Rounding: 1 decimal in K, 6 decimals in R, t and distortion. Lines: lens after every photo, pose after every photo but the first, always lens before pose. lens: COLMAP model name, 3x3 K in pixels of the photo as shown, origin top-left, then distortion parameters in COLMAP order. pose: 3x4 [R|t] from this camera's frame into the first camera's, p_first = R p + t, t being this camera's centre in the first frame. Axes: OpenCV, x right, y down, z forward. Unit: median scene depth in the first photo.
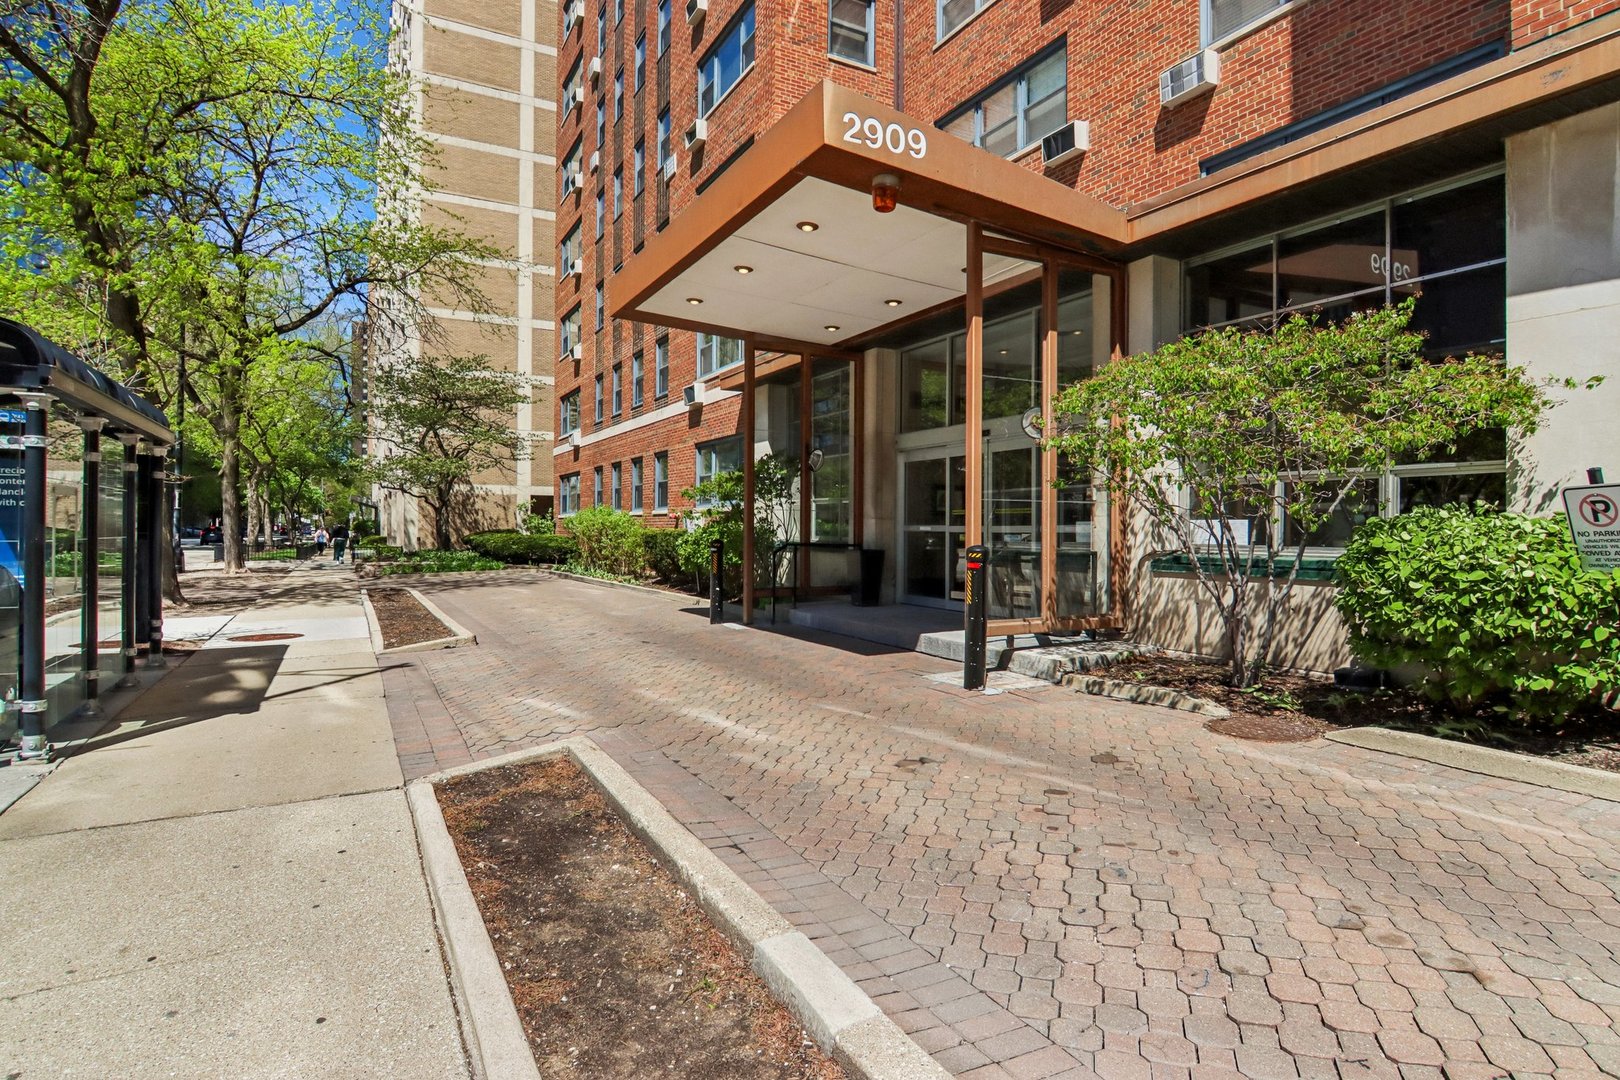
lens RADIAL K [[826.1, 0, 808.0], [0, 826.1, 535.9], [0, 0, 1]] dist [0.010099, -0.010214]
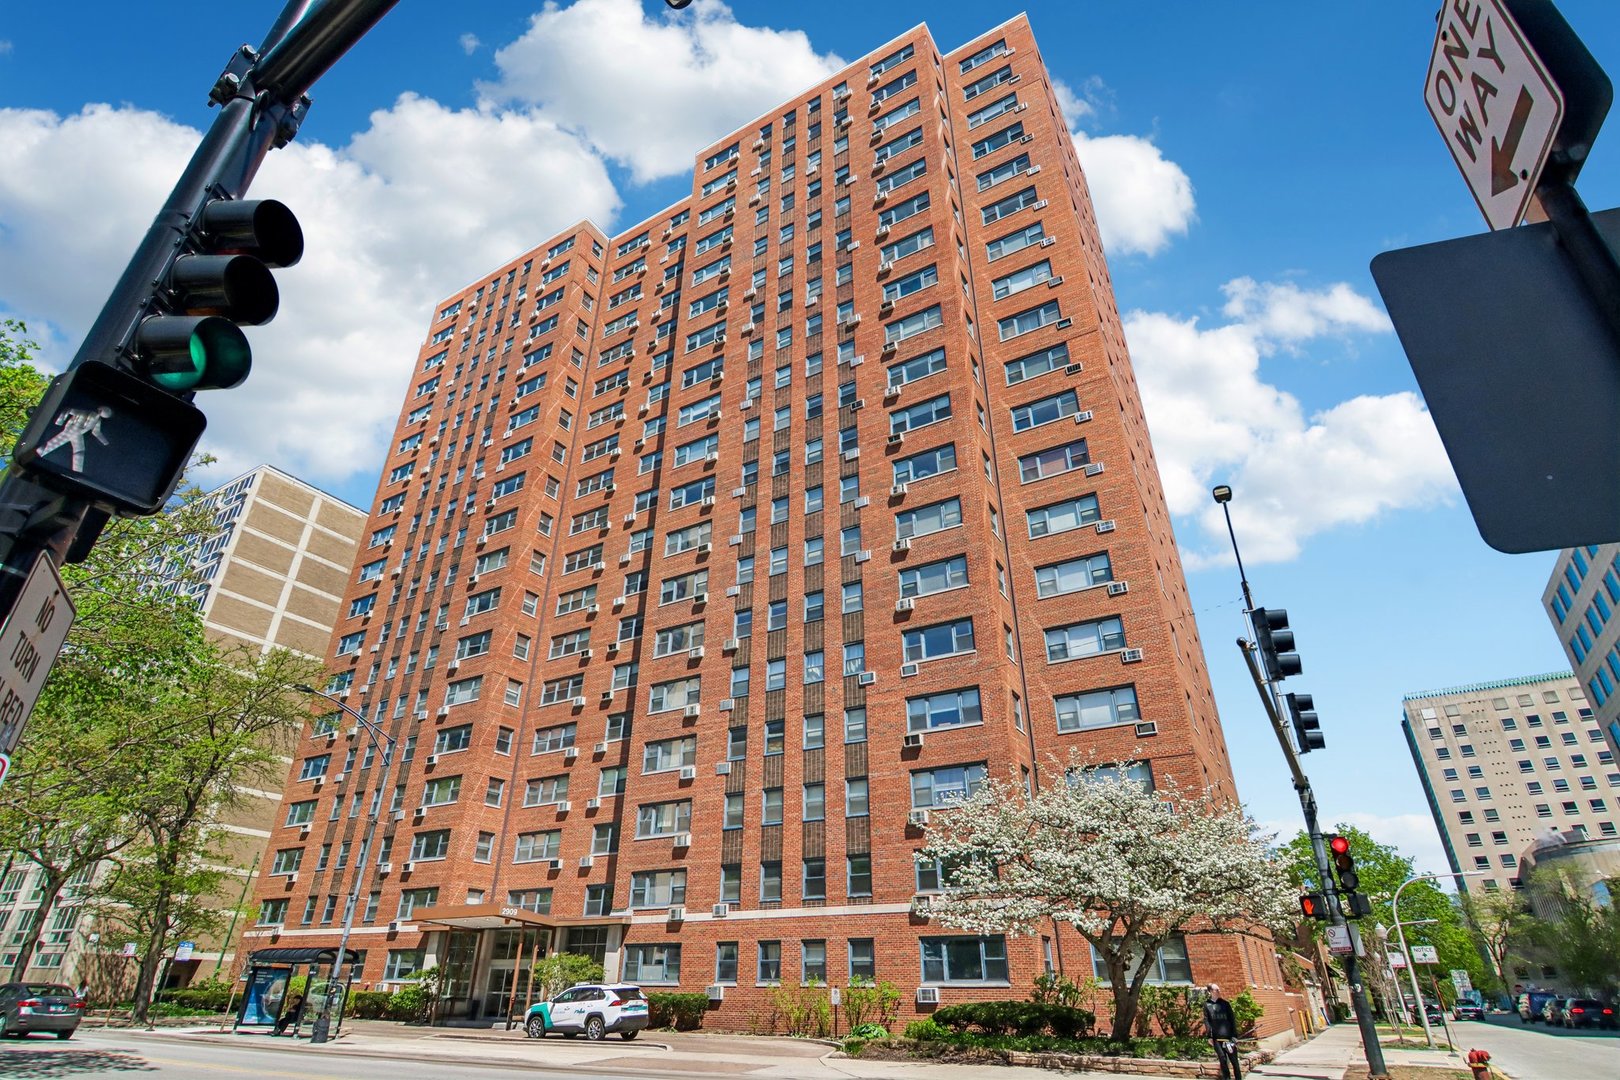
lens RADIAL K [[826.1, 0, 801.3], [0, 826.1, 538.6], [0, 0, 1]] dist [0.010099, -0.010214]
pose [[0.863999, 0.246320, 0.439126, -0.672771], [-0.004844, 0.876185, -0.481950, -0.009622], [-0.503470, 0.414277, 0.758217, -2.765128]]
